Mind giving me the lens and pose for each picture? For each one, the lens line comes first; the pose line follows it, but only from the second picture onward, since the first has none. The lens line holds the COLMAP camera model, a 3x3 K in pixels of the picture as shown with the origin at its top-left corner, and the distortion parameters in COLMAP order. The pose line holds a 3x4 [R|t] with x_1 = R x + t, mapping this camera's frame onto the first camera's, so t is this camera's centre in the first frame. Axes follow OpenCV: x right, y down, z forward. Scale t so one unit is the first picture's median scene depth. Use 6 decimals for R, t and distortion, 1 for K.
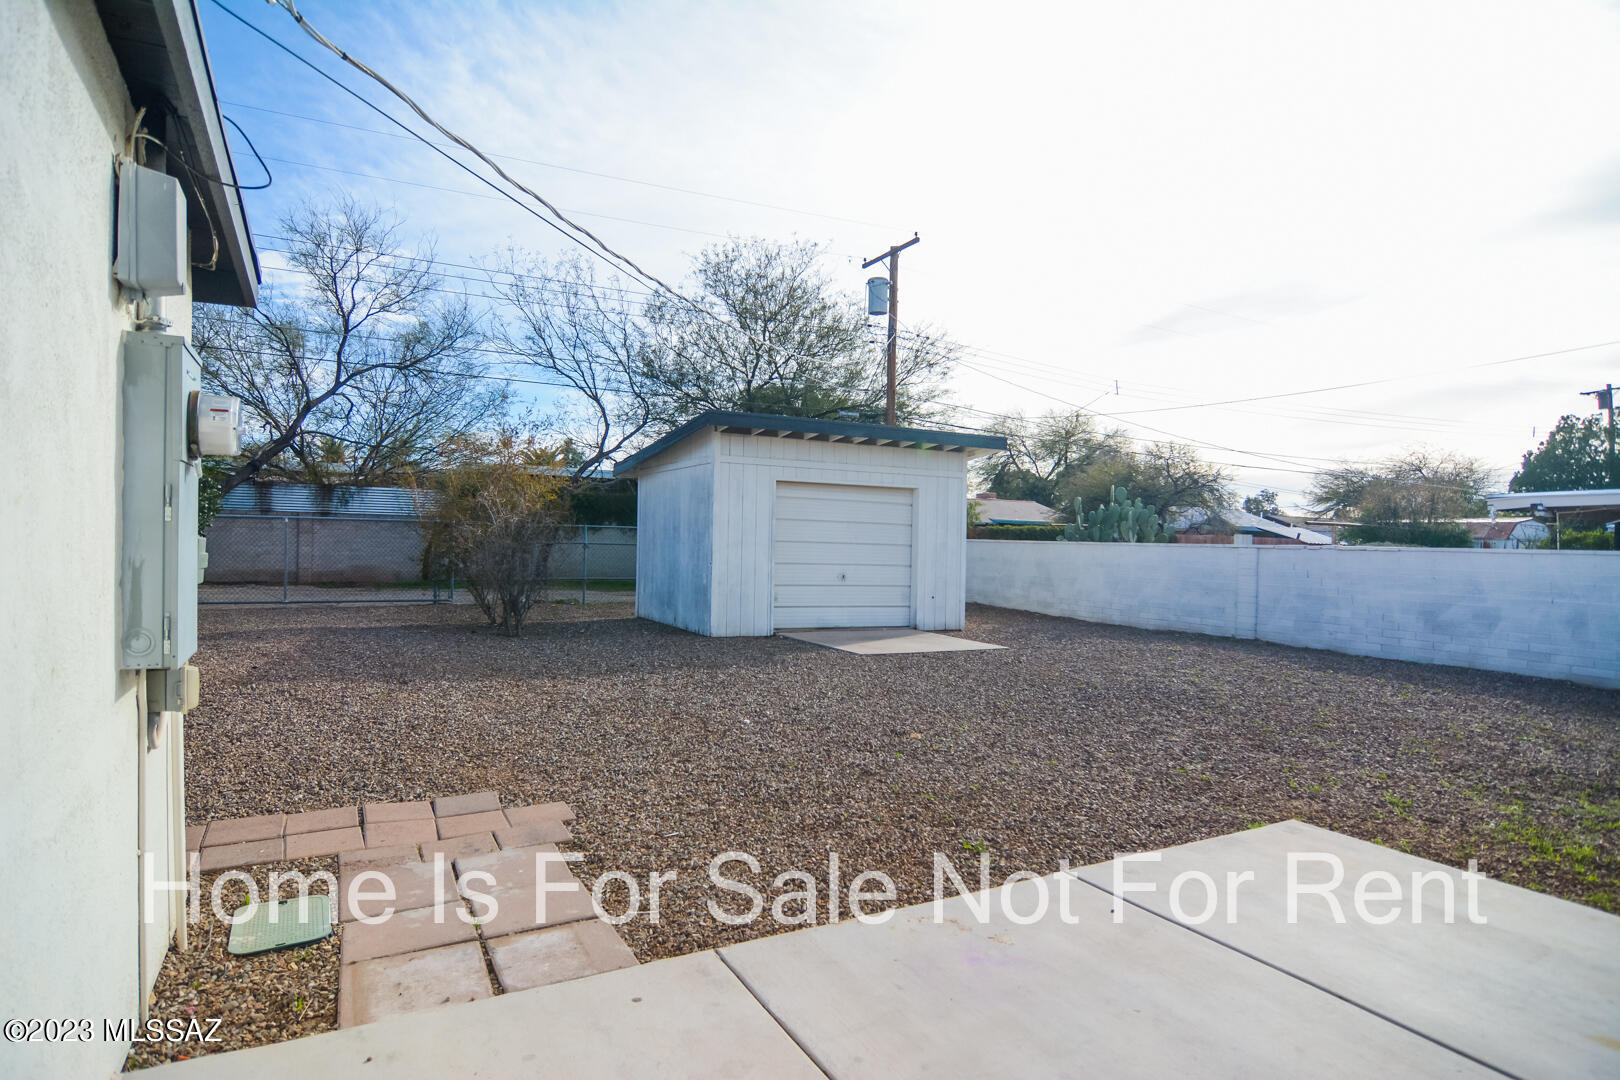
lens RADIAL K [[864.4, 0, 808.5], [0, 864.4, 543.1], [0, 0, 1]] dist [-0.016651, -0.004656]
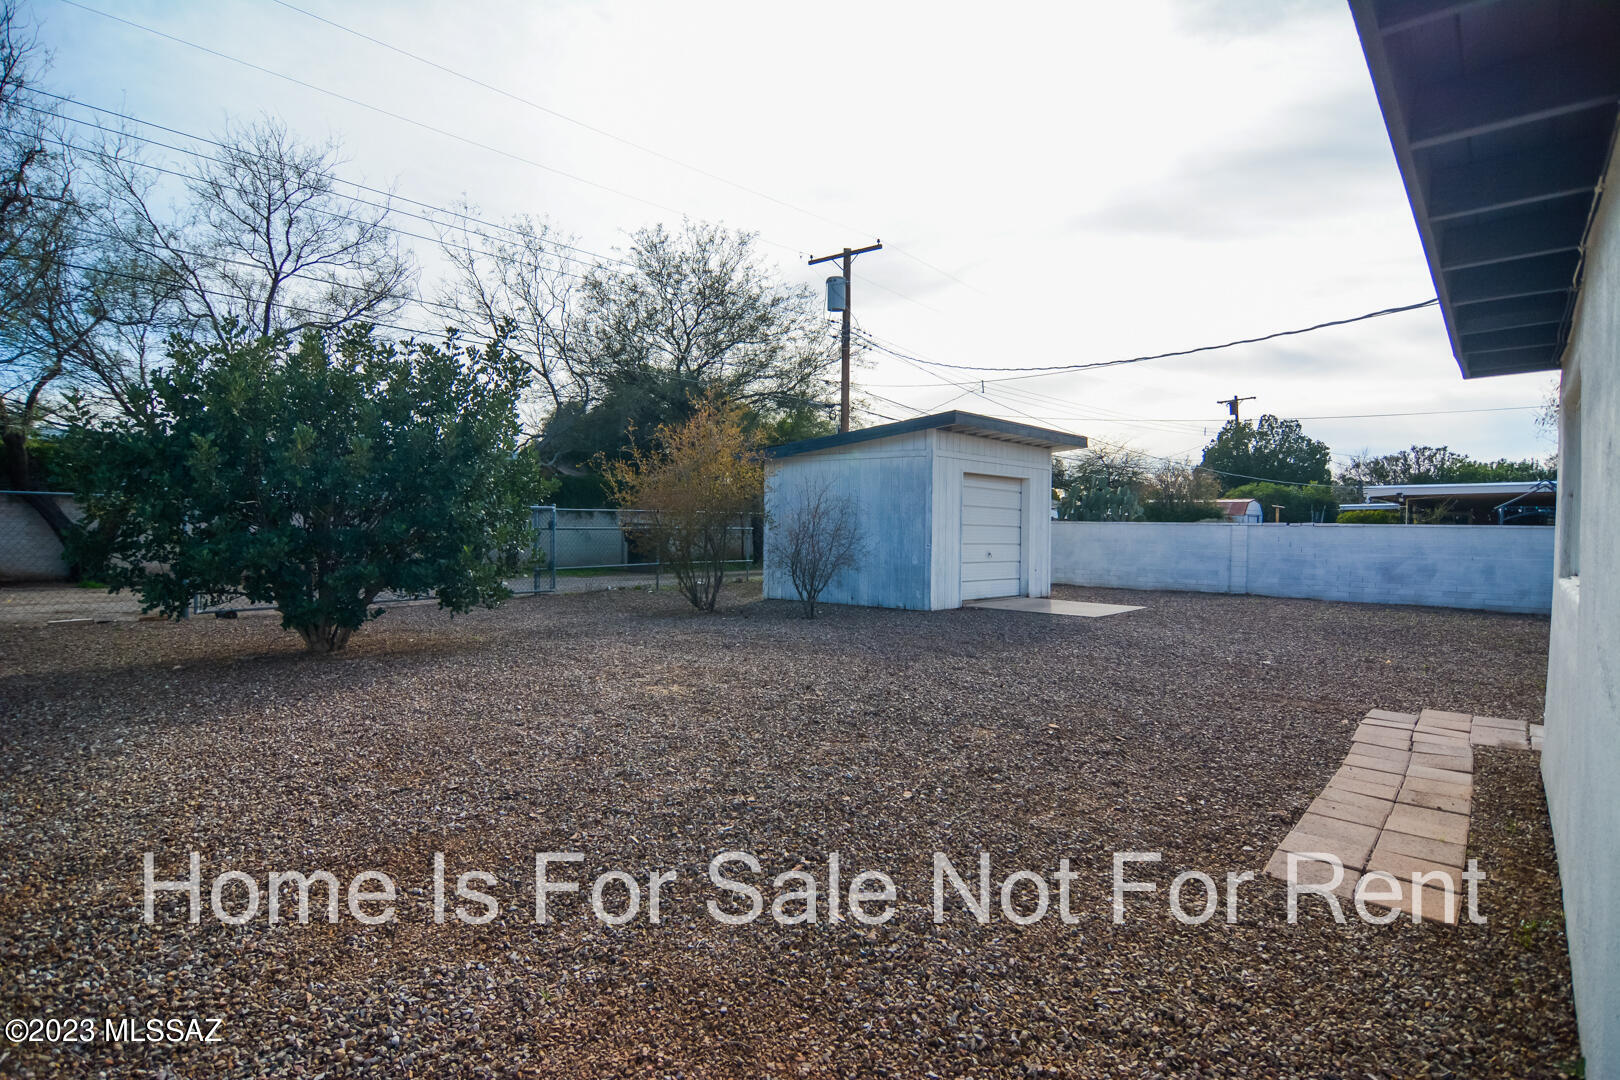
lens RADIAL K [[864.4, 0, 810.4], [0, 864.4, 546.3], [0, 0, 1]] dist [-0.016651, -0.004656]
pose [[0.928424, -0.020649, 0.370949, -0.621192], [0.009318, 0.999434, 0.032312, -0.011647], [-0.371406, -0.026543, 0.928091, 0.006131]]
